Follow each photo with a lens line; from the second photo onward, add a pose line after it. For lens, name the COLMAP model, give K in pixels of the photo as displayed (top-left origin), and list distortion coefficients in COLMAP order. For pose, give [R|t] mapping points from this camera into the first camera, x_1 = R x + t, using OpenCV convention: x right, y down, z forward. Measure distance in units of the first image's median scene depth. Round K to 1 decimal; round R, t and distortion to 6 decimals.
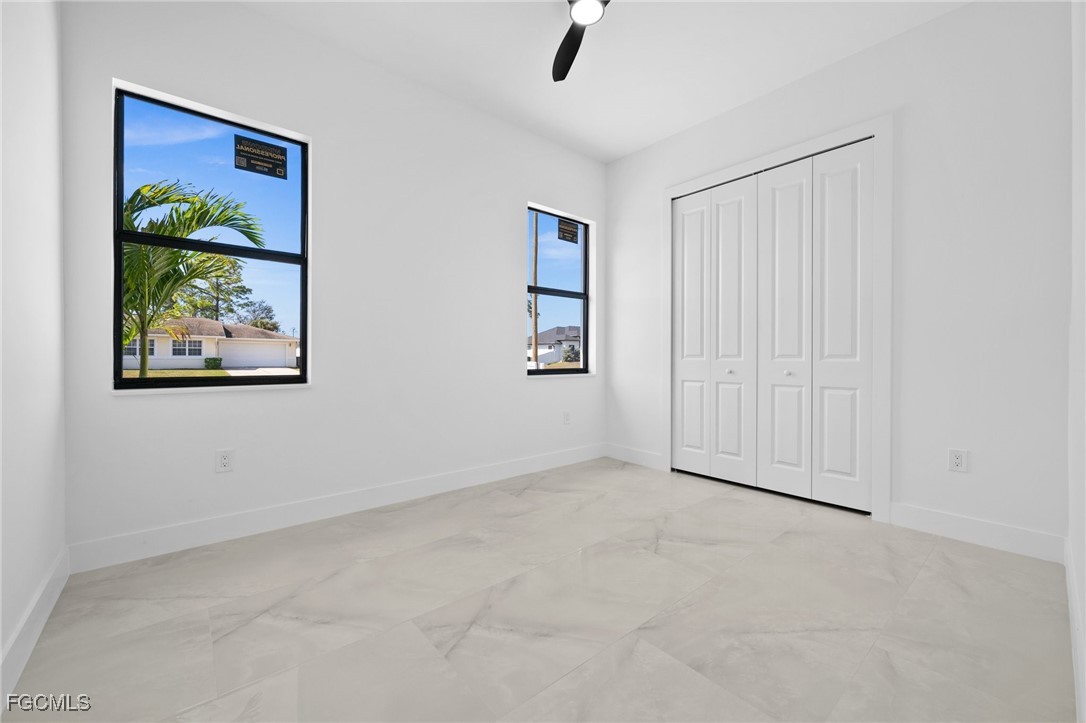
lens RADIAL K [[431.9, 0, 545.9], [0, 431.9, 363.6], [0, 0, 1]] dist [-0.002059, -0.000241]
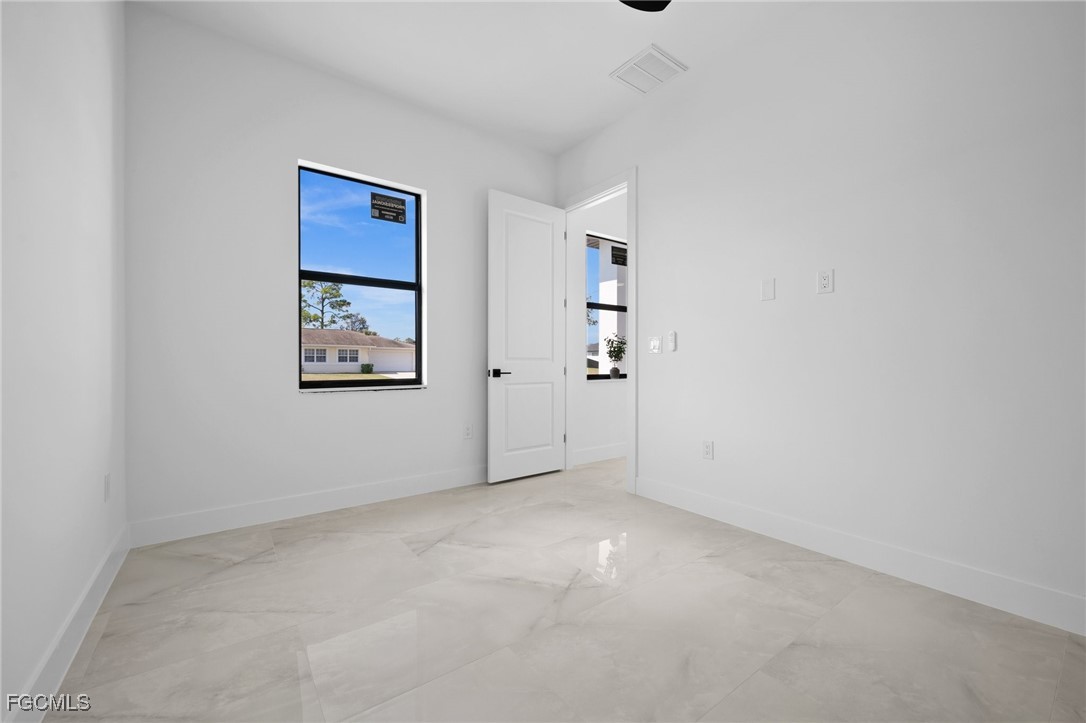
lens RADIAL K [[427.8, 0, 541.1], [0, 427.8, 357.6], [0, 0, 1]] dist [-0.002818, -0.000298]
pose [[0.997461, 0.002924, -0.071149, -0.116849], [-0.004808, 0.999642, -0.026319, -0.001613], [0.071047, 0.026594, 0.997118, -0.232847]]
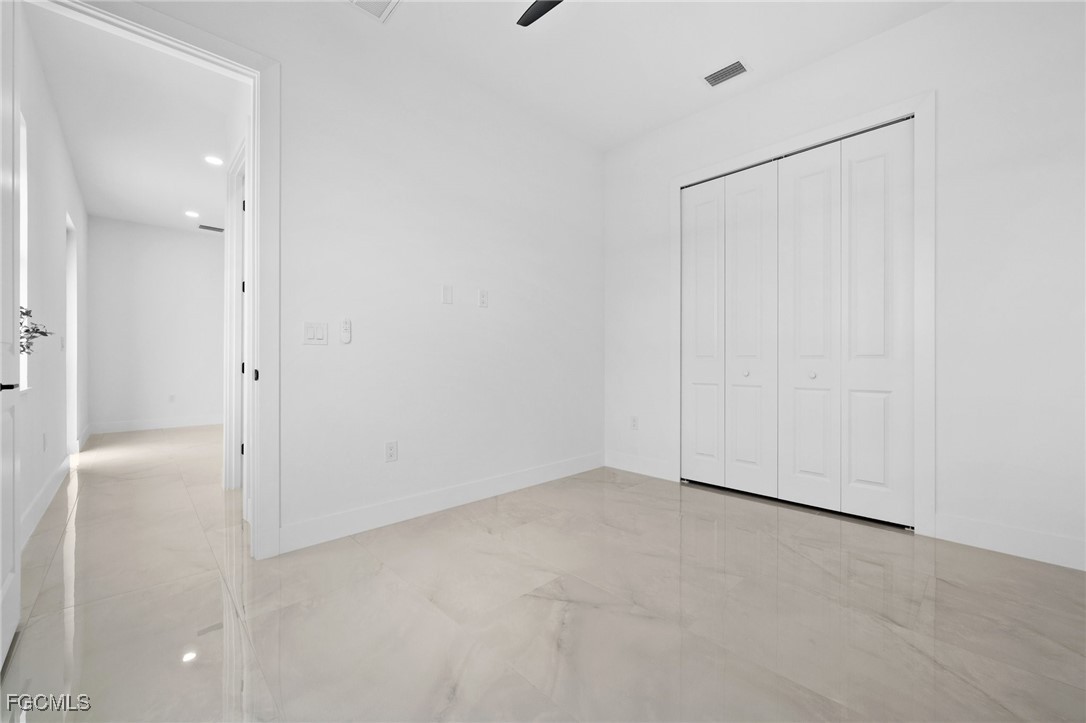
lens RADIAL K [[427.8, 0, 541.1], [0, 427.8, 357.6], [0, 0, 1]] dist [-0.002818, -0.000298]
pose [[-0.062448, 0.012999, 0.997964, -0.692028], [0.005214, 0.999906, -0.012698, -0.004690], [-0.998035, 0.004410, -0.062510, 0.461032]]
